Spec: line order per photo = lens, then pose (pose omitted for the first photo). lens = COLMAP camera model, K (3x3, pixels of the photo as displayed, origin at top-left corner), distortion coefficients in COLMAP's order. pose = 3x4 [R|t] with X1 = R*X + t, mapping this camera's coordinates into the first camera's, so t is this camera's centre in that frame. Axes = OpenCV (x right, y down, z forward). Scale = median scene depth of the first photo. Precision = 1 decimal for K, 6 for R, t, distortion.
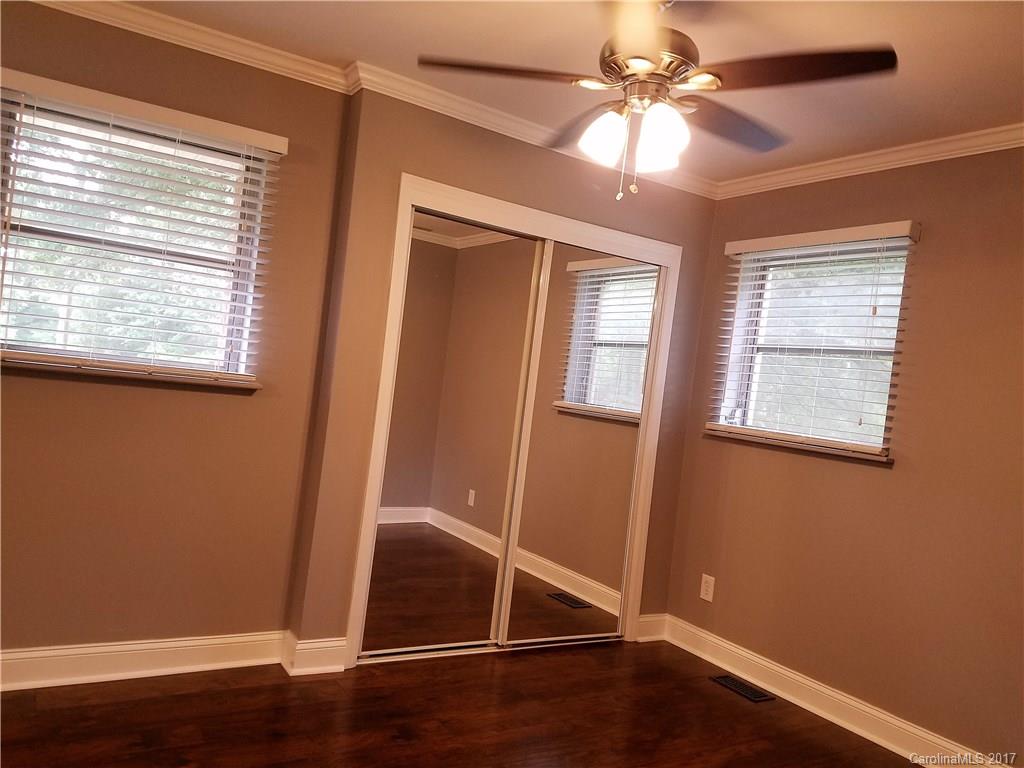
lens RADIAL K [[766.5, 0, 470.8], [0, 766.5, 382.8], [0, 0, 1]] dist [0.100512, -0.144899]
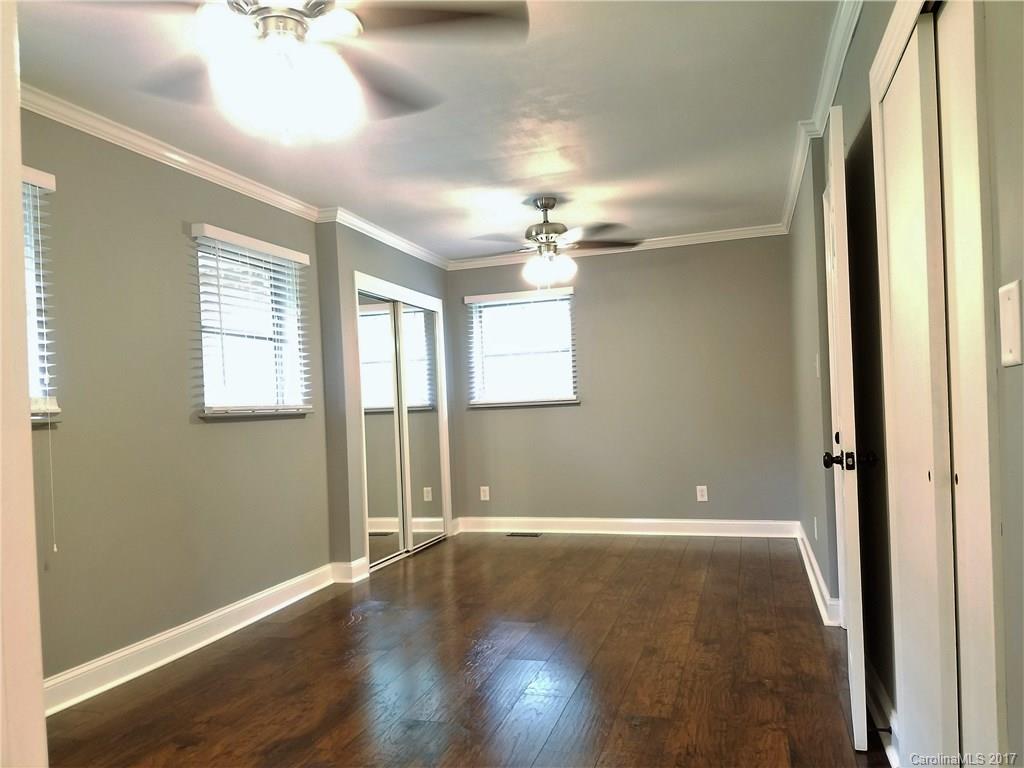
lens RADIAL K [[776.2, 0, 512.0], [0, 776.2, 384.0], [0, 0, 1]] dist [0.114438, -0.255405]
pose [[0.725692, -0.123928, 0.676766, -0.996465], [0.124226, 0.991079, 0.048277, -0.072771], [-0.676712, 0.049038, 0.734613, -0.429565]]
